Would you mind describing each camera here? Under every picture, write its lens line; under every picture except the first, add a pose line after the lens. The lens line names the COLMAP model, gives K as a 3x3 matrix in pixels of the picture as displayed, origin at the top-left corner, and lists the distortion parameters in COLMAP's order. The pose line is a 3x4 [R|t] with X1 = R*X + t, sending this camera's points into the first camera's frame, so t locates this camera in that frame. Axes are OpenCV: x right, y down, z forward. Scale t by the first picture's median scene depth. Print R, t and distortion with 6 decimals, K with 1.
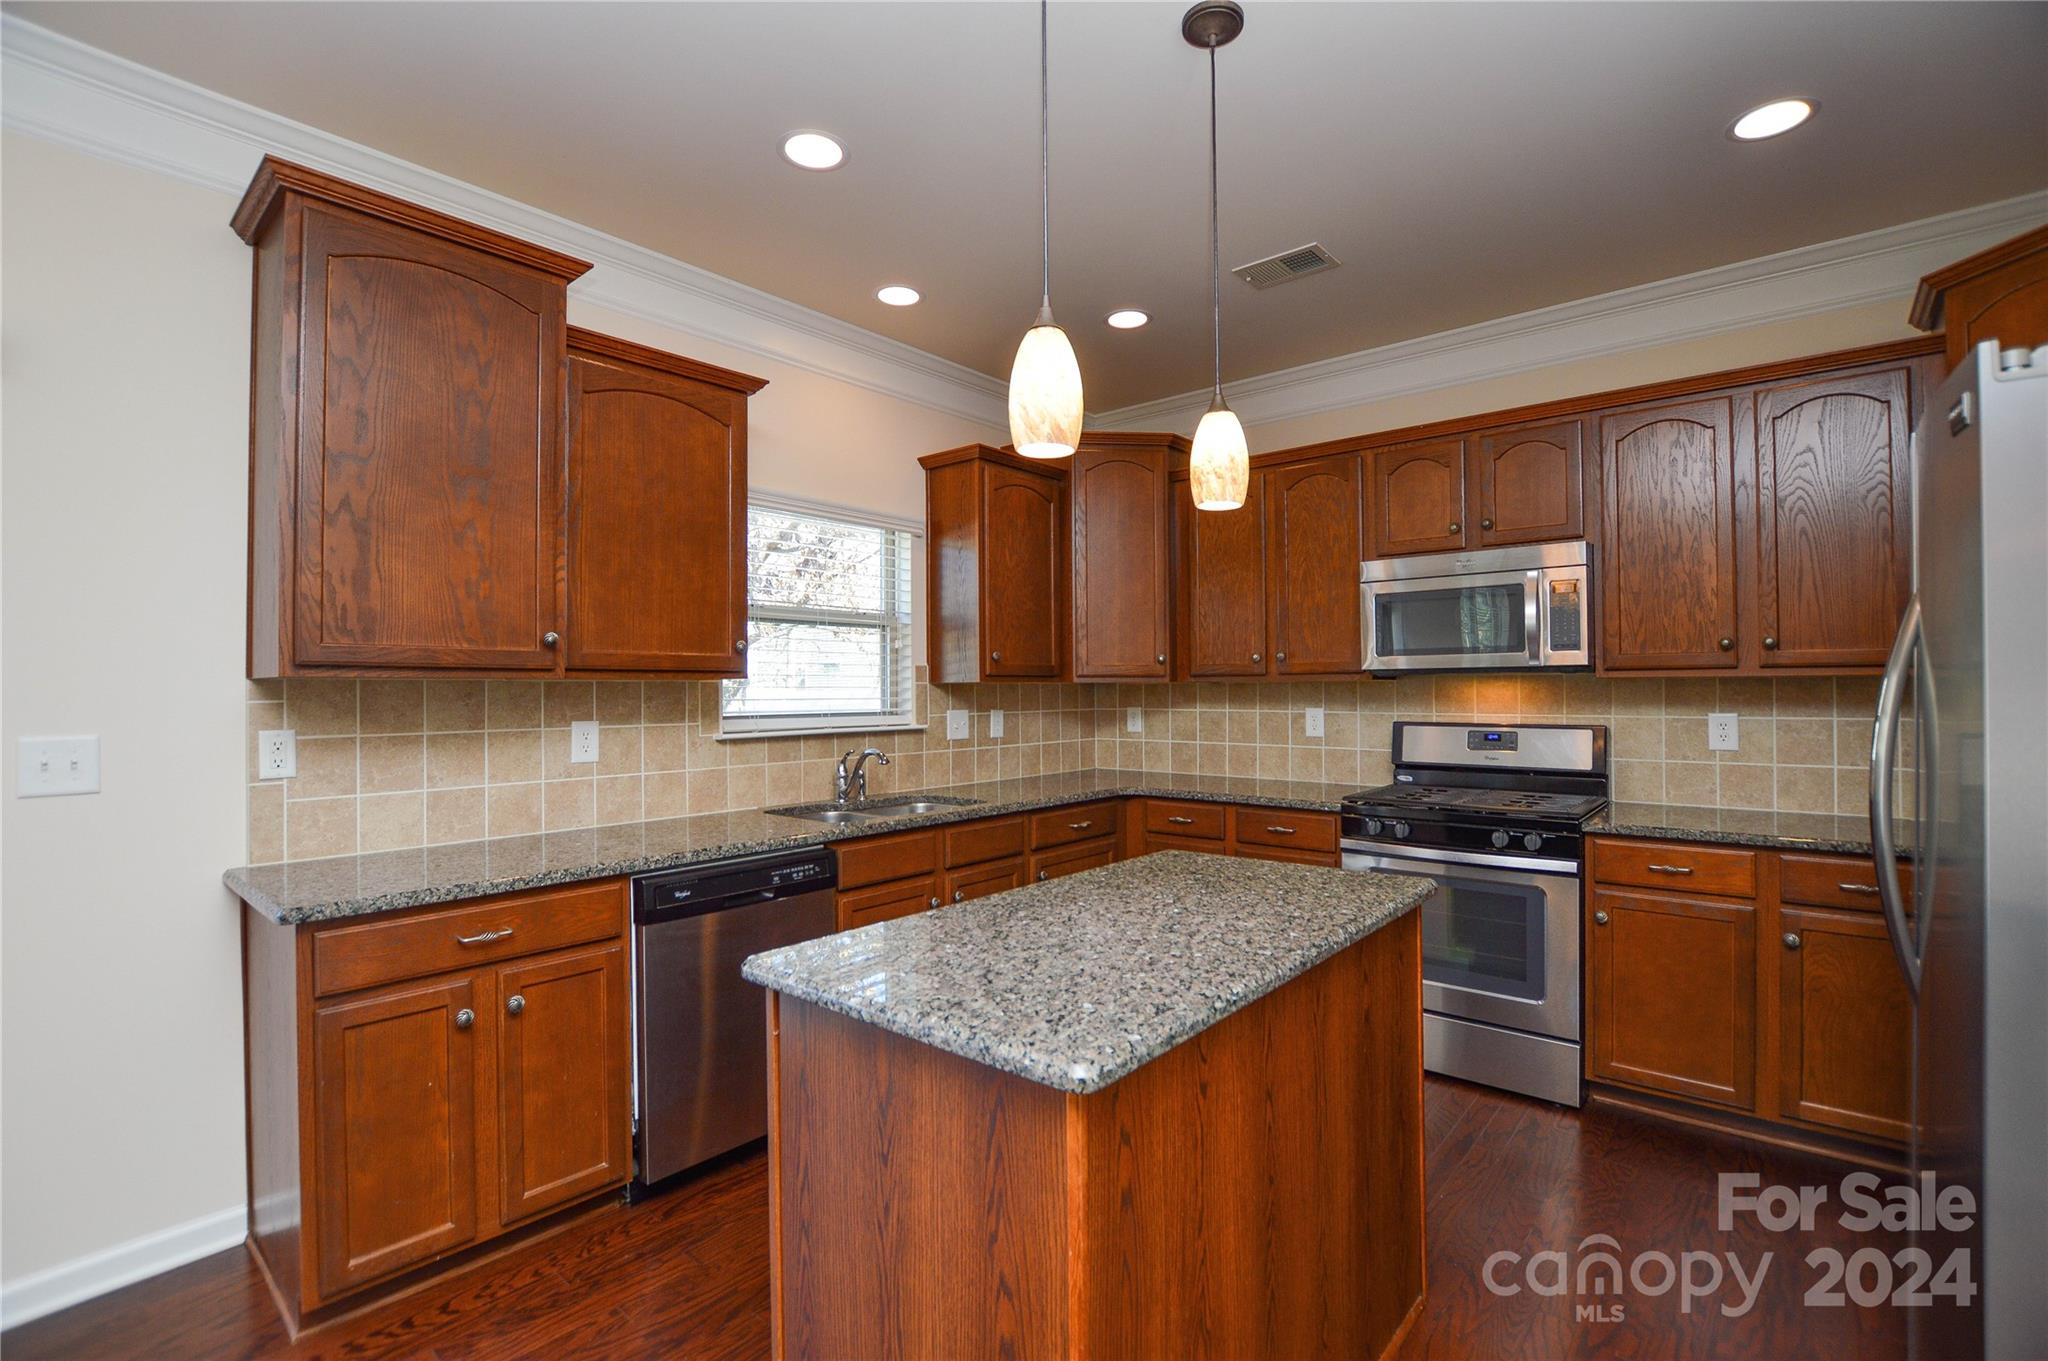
lens RADIAL K [[908.0, 0, 1024.0], [0, 908.0, 680.5], [0, 0, 1]] dist [-0.036525, -0.000399]
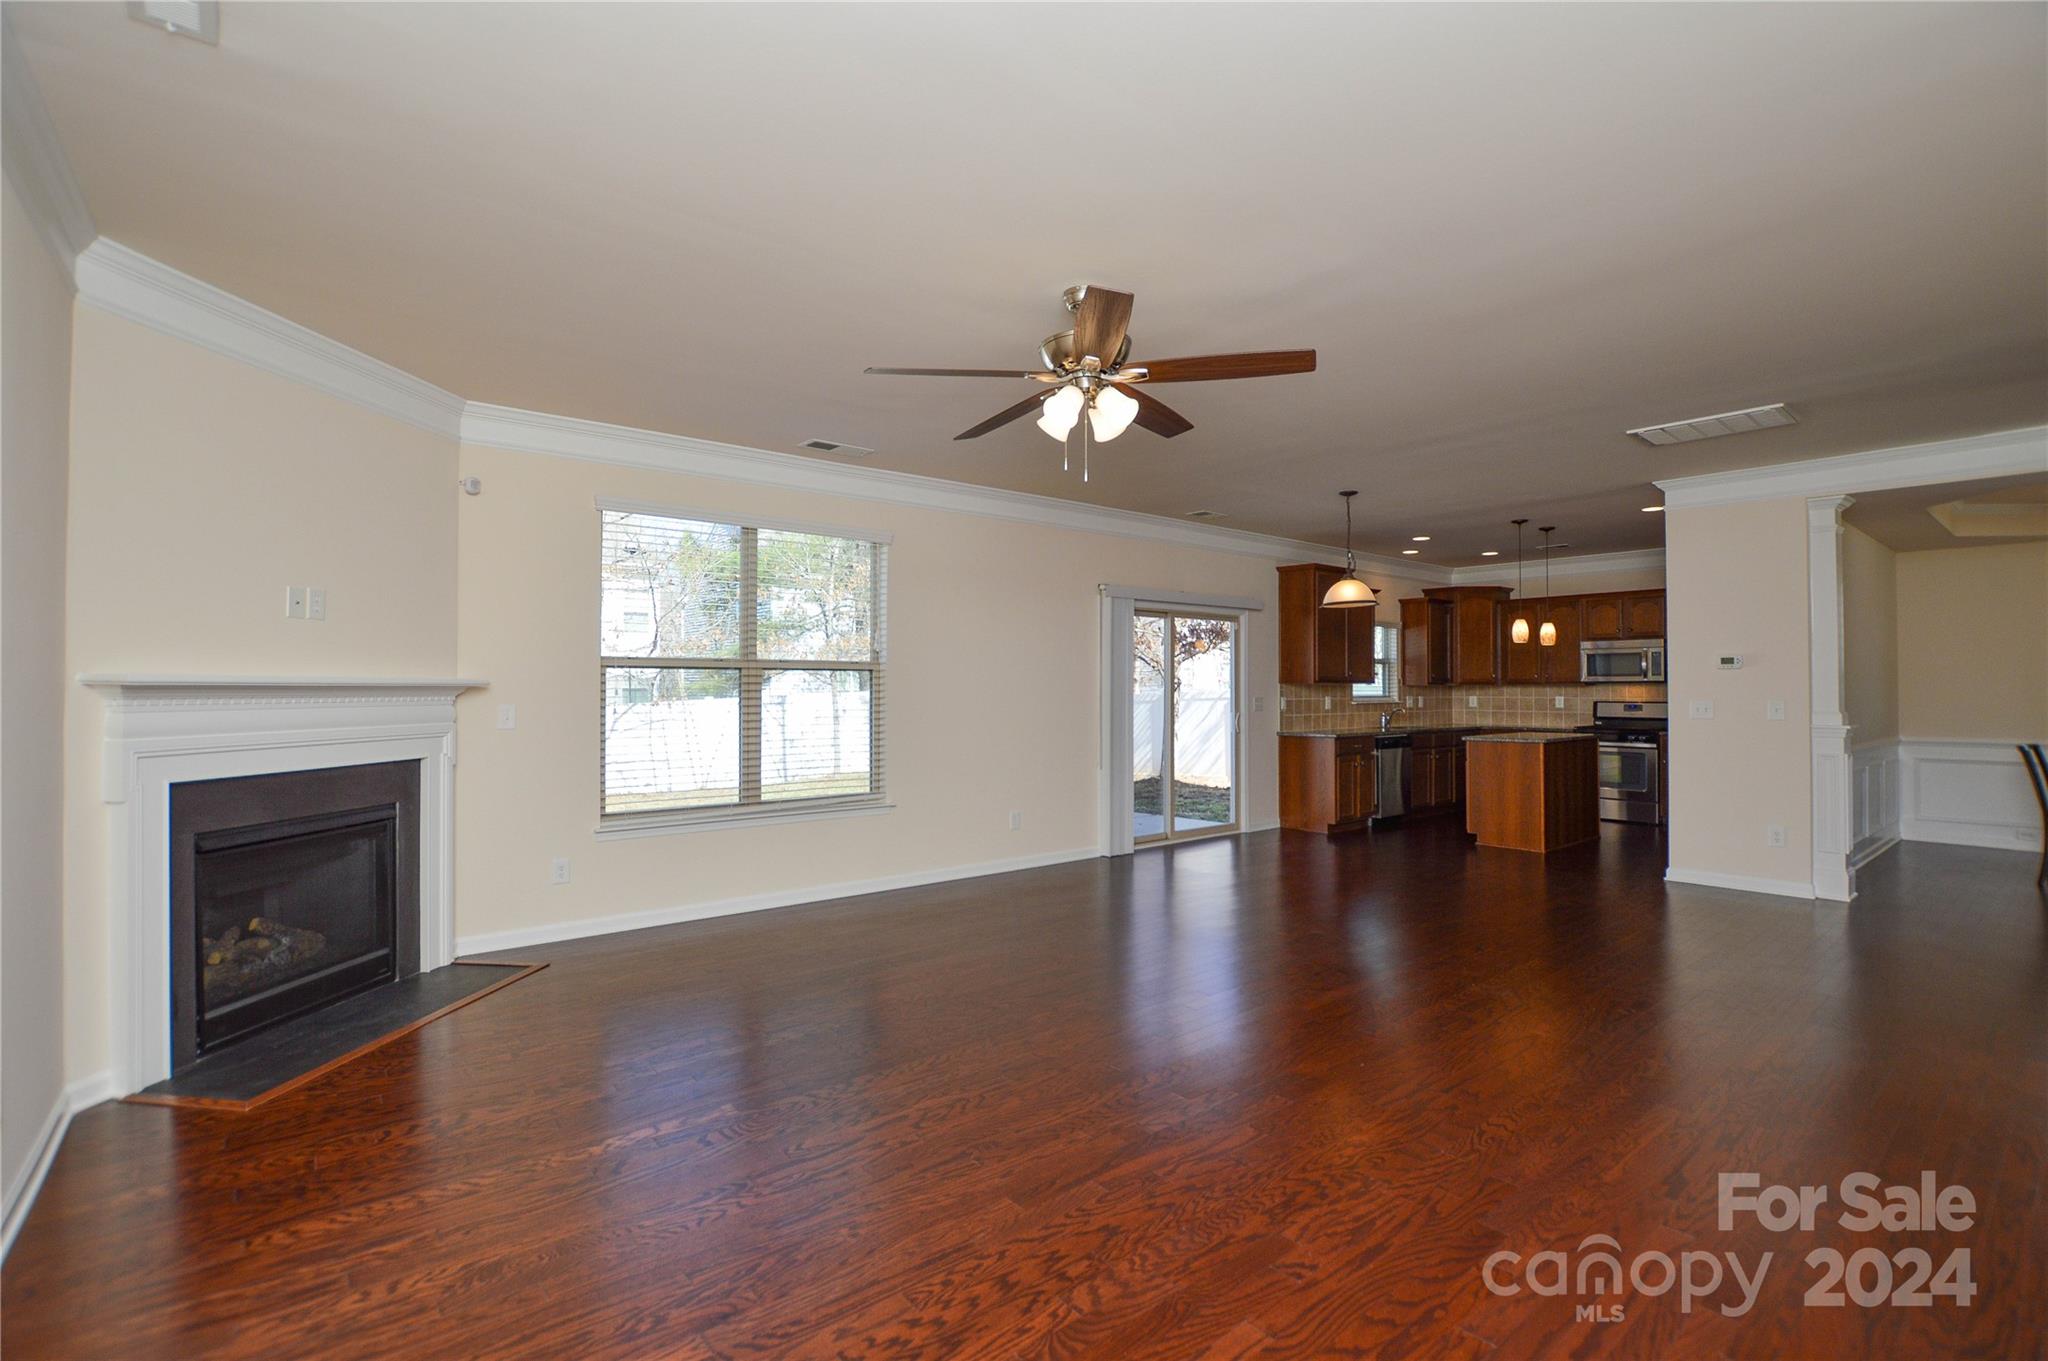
lens RADIAL K [[908.0, 0, 1024.0], [0, 908.0, 680.5], [0, 0, 1]] dist [-0.036525, -0.000399]
pose [[0.983781, 0.004857, -0.179307, -0.807694], [-0.004665, 0.999988, 0.001494, -0.009565], [0.179312, -0.000633, 0.983792, -1.988389]]
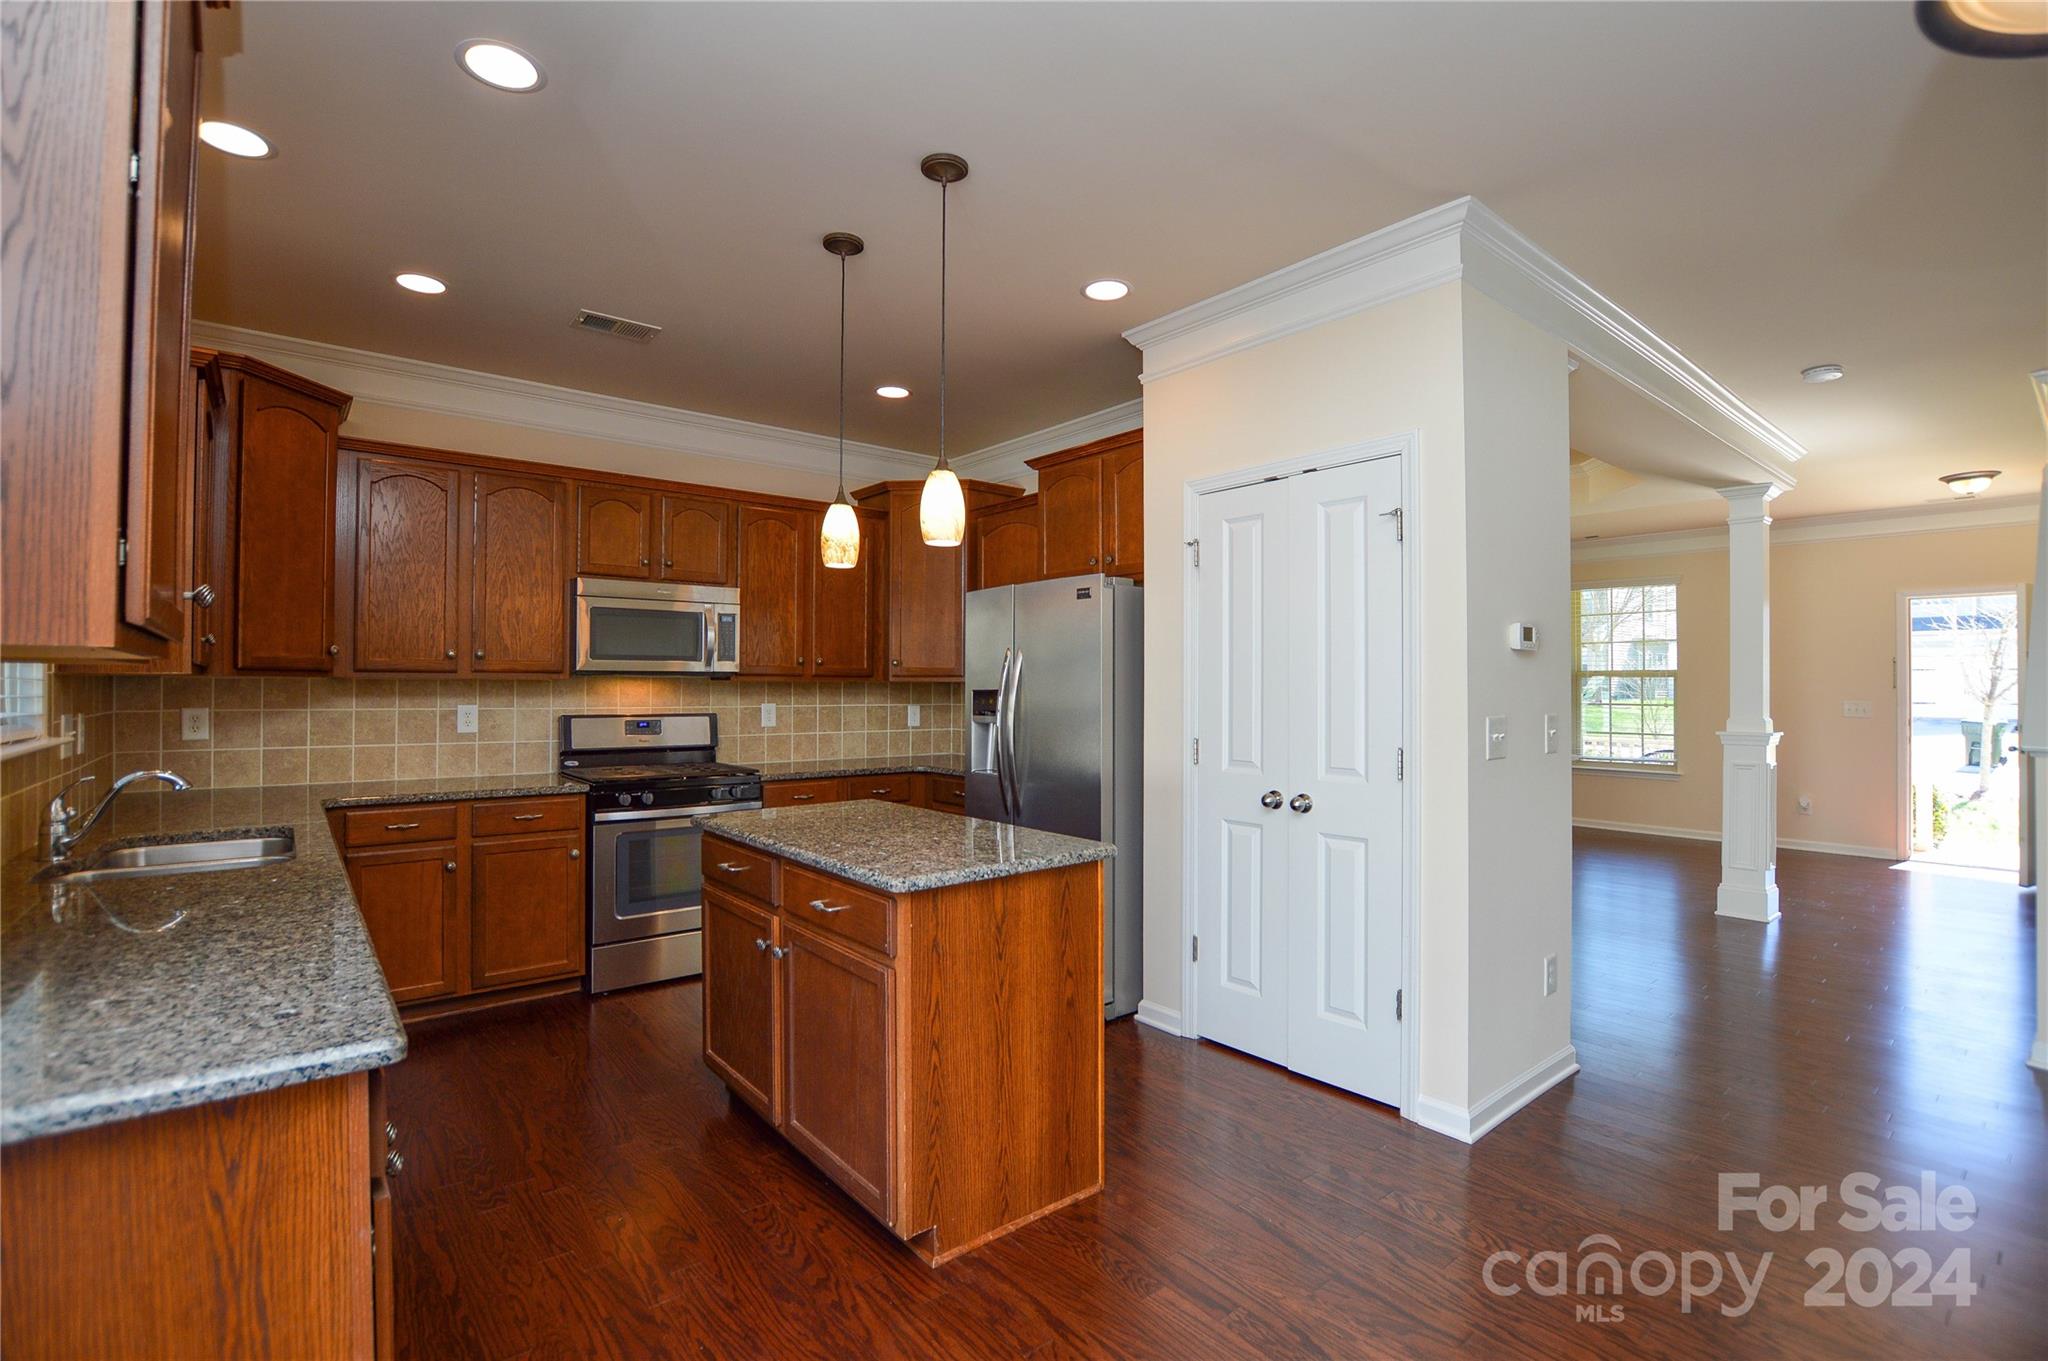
lens RADIAL K [[934.0, 0, 1009.1], [0, 934.0, 676.6], [0, 0, 1]] dist [-0.037877, -0.000273]
pose [[0.192572, 0.014814, 0.981171, -0.705574], [-0.013944, 0.999826, -0.012359, 0.002999], [-0.981184, -0.011302, 0.192745, 0.231274]]
